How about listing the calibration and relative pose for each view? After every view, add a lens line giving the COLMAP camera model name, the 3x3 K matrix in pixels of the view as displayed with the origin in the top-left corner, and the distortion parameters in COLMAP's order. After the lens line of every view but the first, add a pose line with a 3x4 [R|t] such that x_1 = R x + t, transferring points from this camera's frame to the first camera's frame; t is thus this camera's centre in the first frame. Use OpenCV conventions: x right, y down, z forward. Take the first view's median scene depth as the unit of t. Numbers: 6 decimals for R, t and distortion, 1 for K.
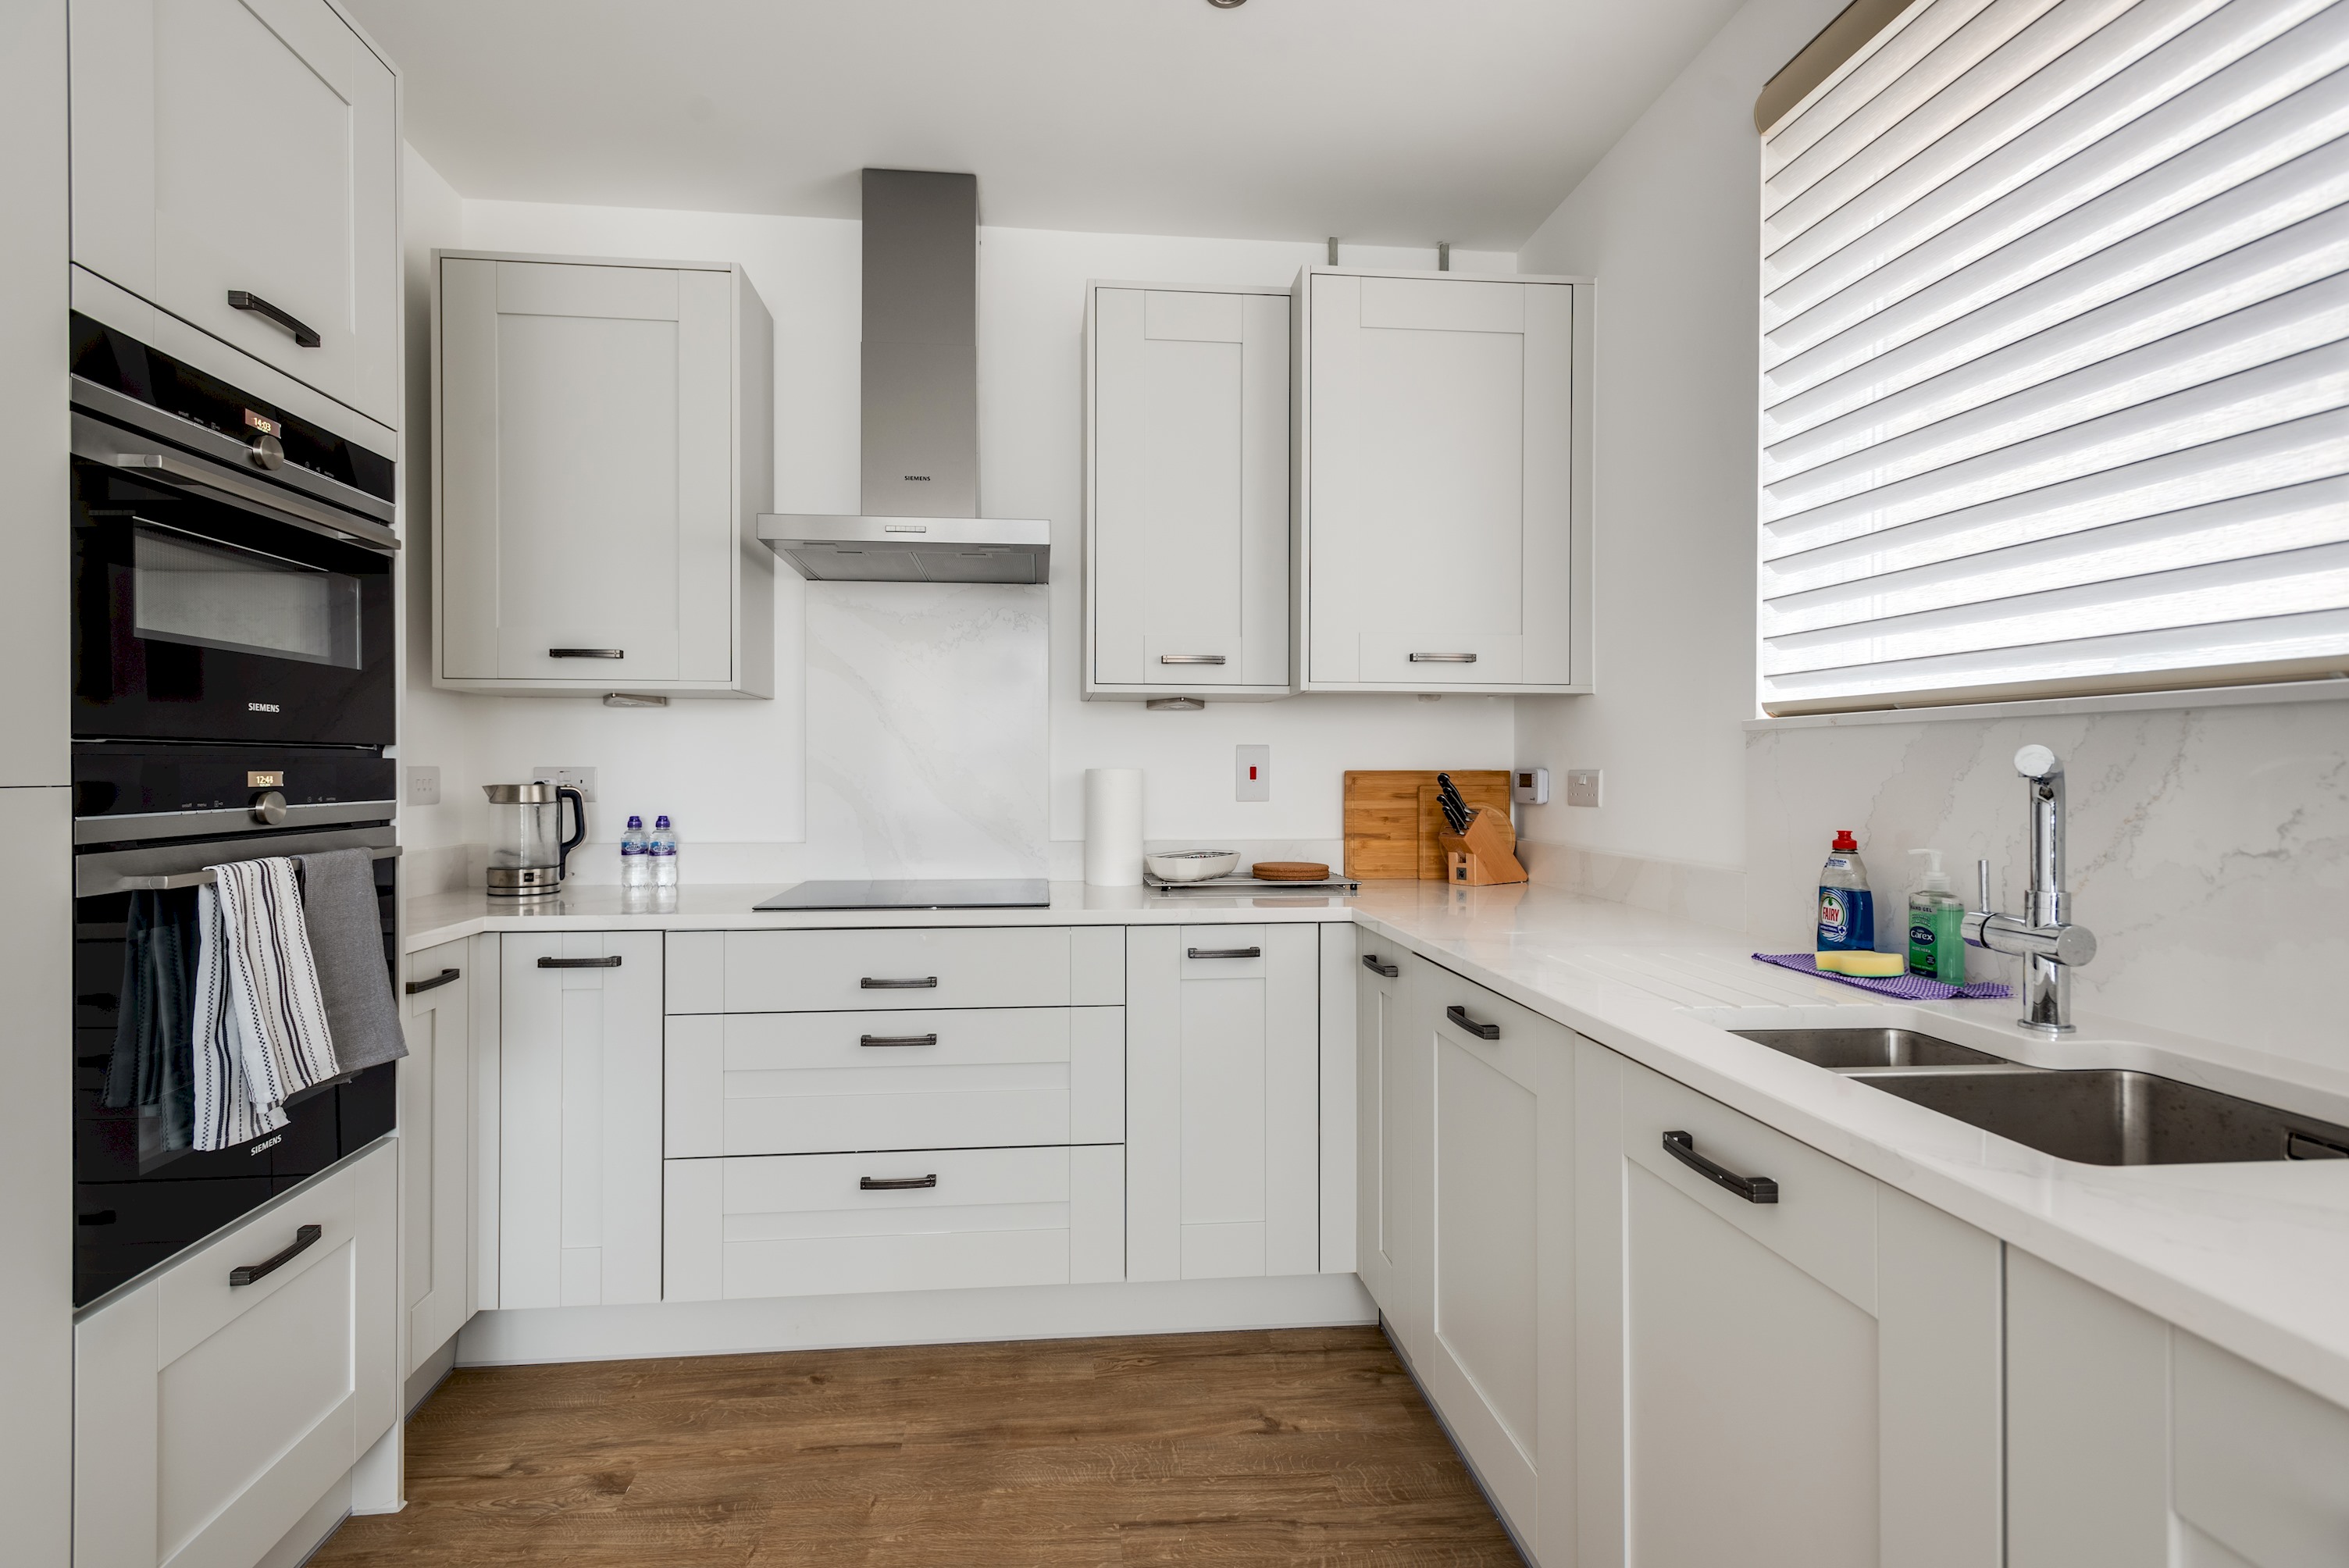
lens RADIAL K [[1135.8, 0, 1174.4], [0, 1135.8, 772.2], [0, 0, 1]] dist [0.002829, 0.000255]
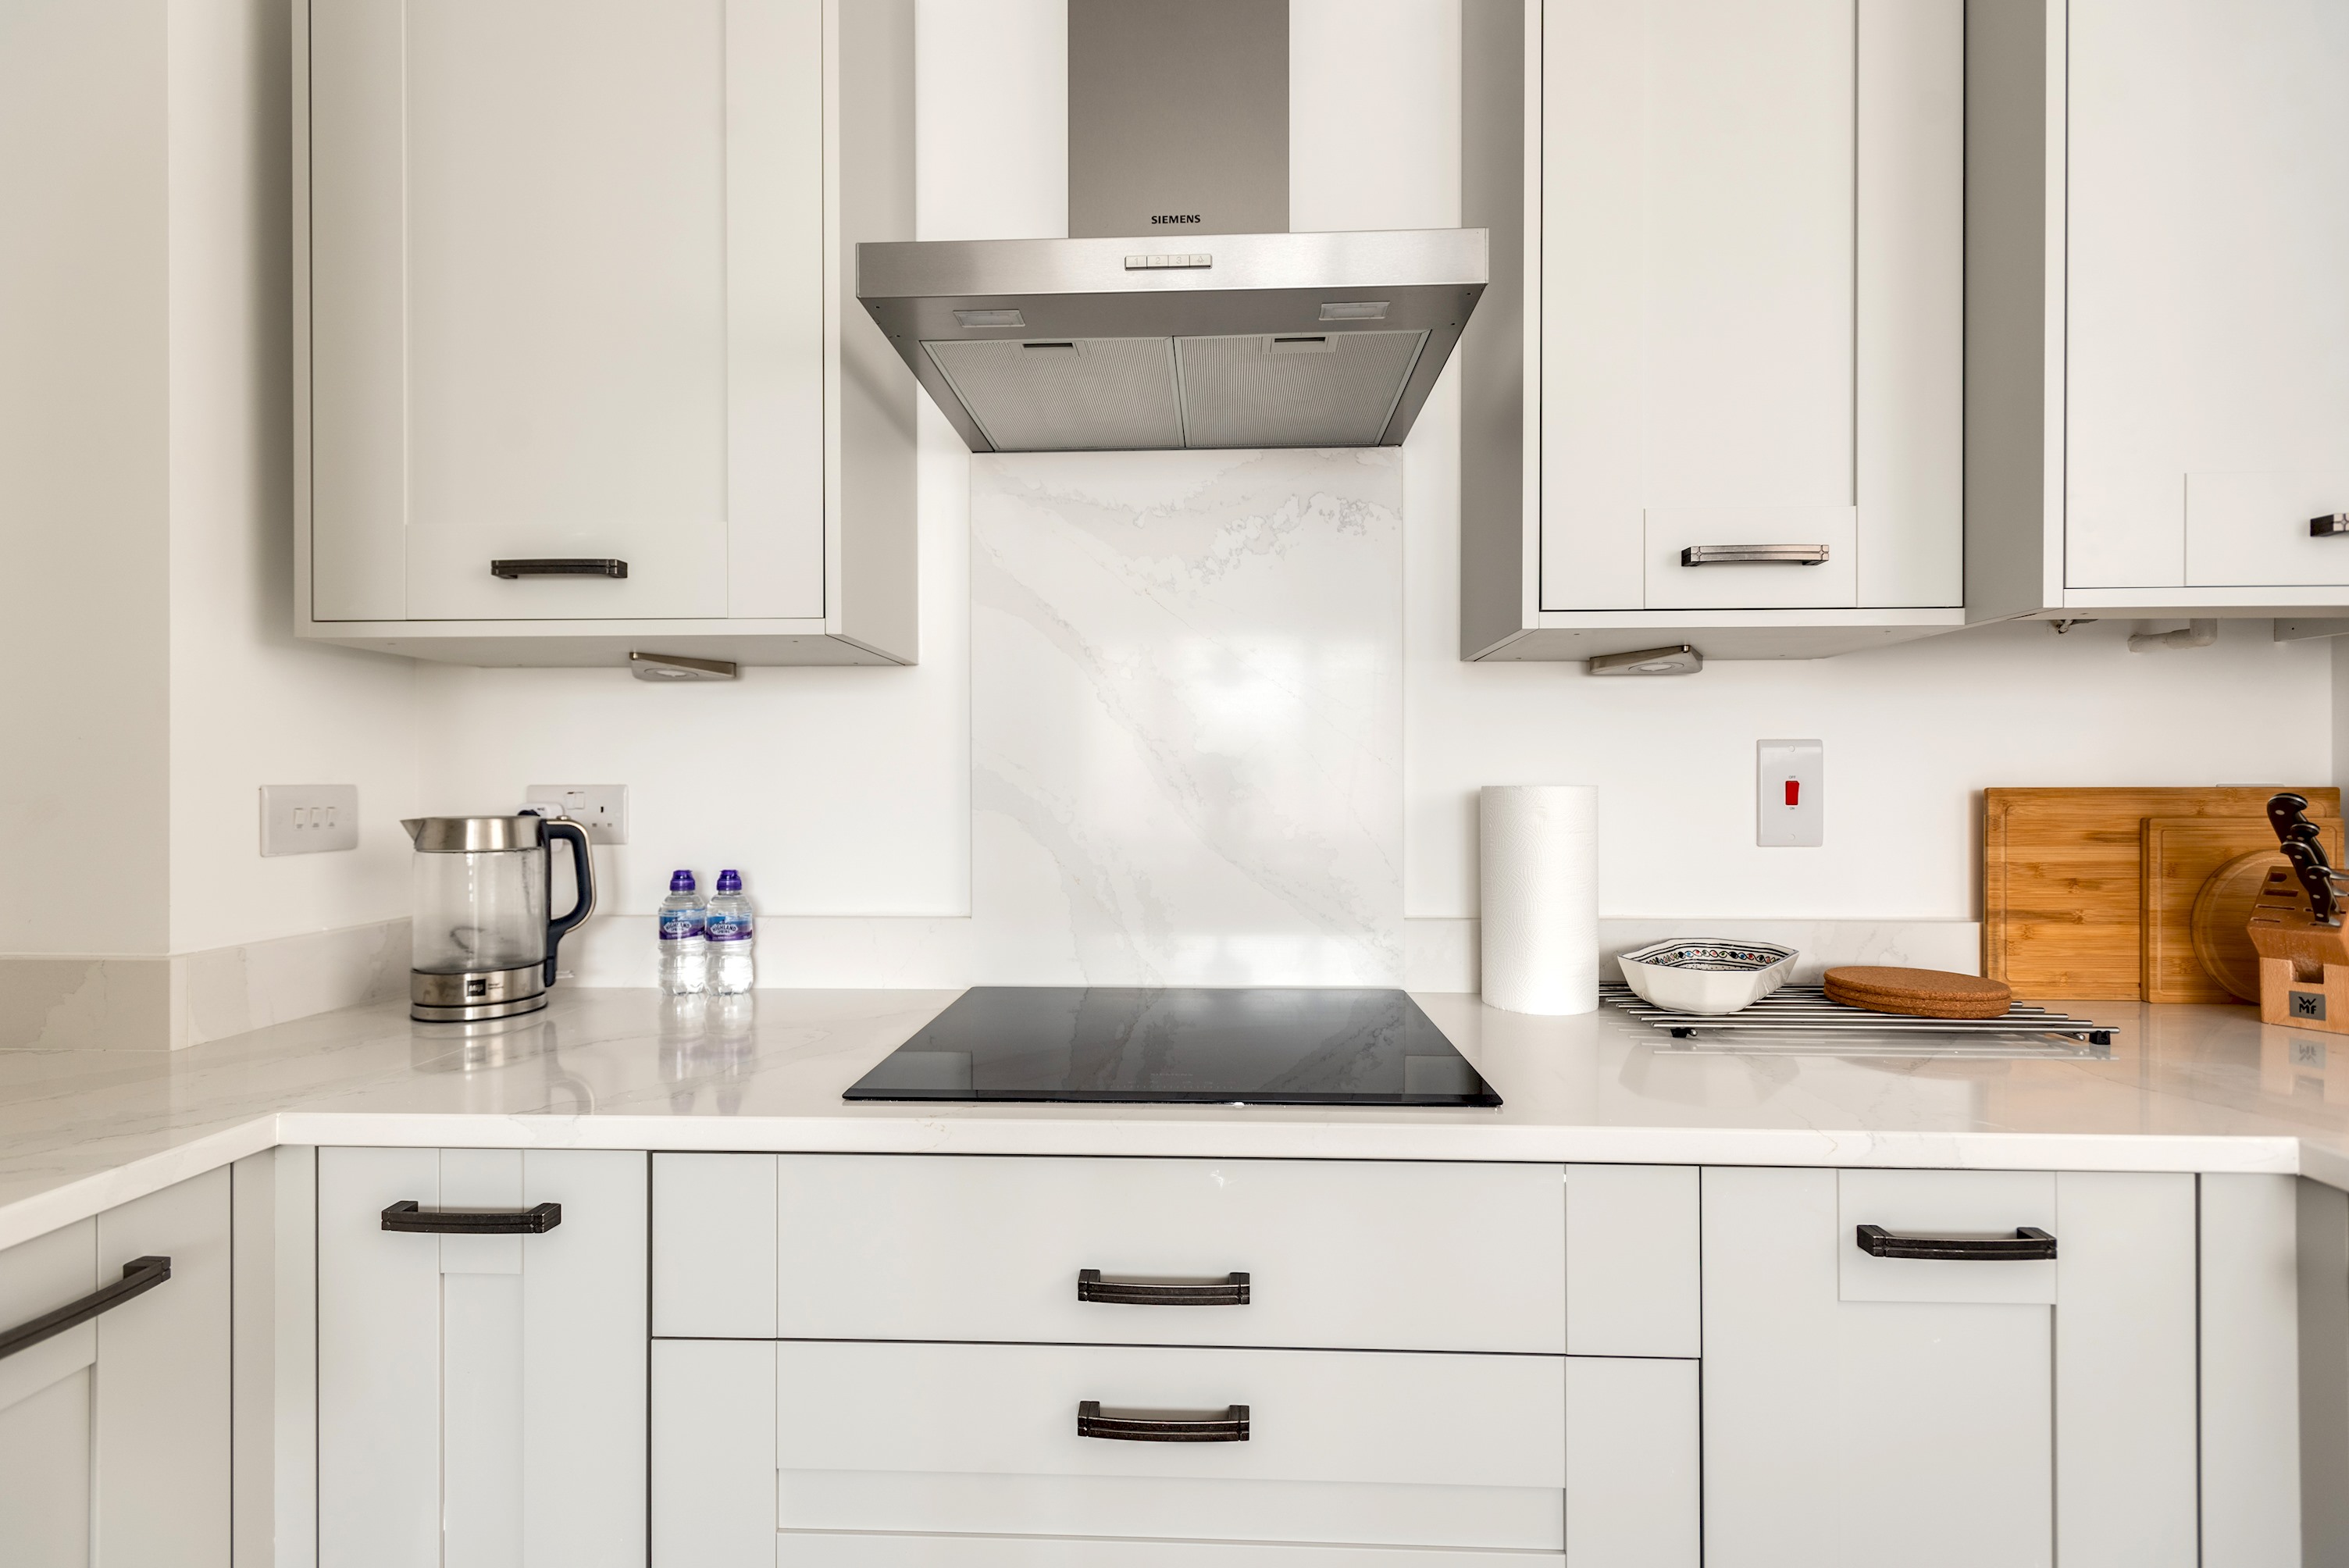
lens RADIAL K [[1151.1, 0, 1201.0], [0, 1151.1, 783.6], [0, 0, 1]] dist [-0.000980, -0.000115]
pose [[0.989787, -0.002676, -0.142532, -0.142106], [0.002528, 0.999996, -0.001224, -0.003832], [0.142535, 0.000851, 0.989789, 0.490889]]
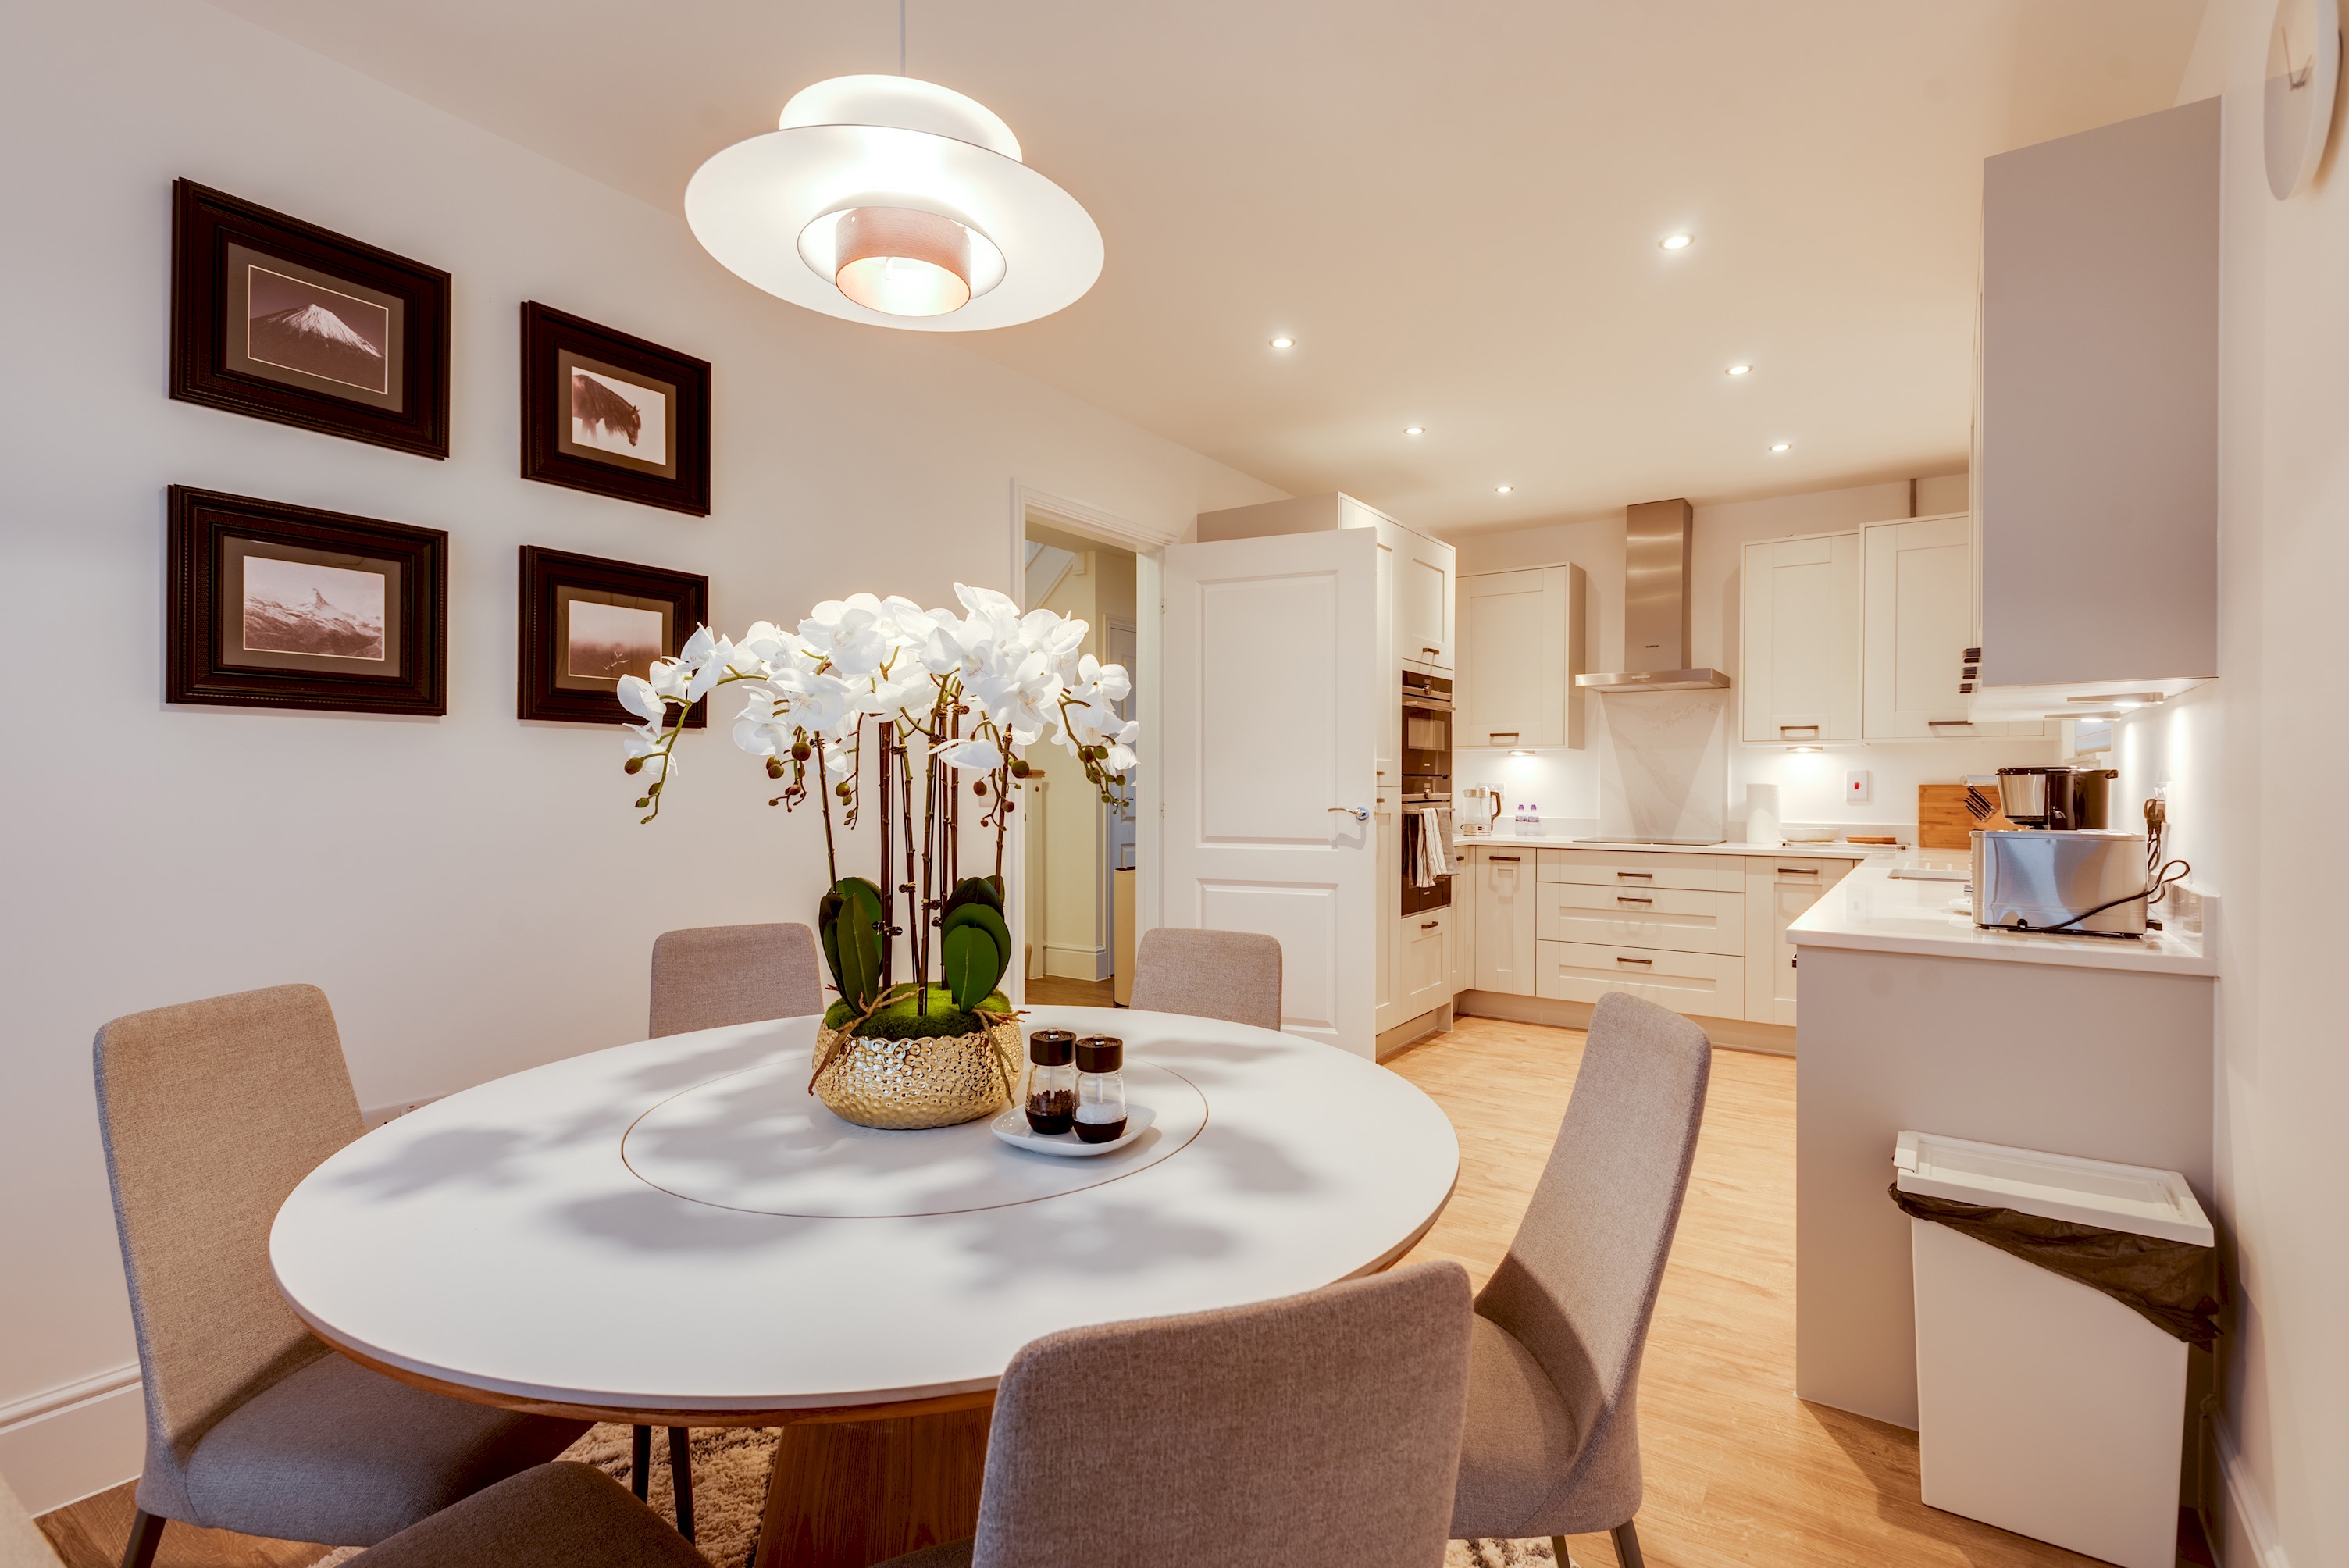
lens RADIAL K [[1086.7, 0, 1174.5], [0, 1086.7, 784.0], [0, 0, 1]] dist [0.016031, 0.000208]
pose [[0.748539, 0.001271, -0.663090, 0.458680], [-0.003944, 0.999989, -0.002535, 0.007029], [0.663080, 0.004513, 0.748535, -1.115618]]
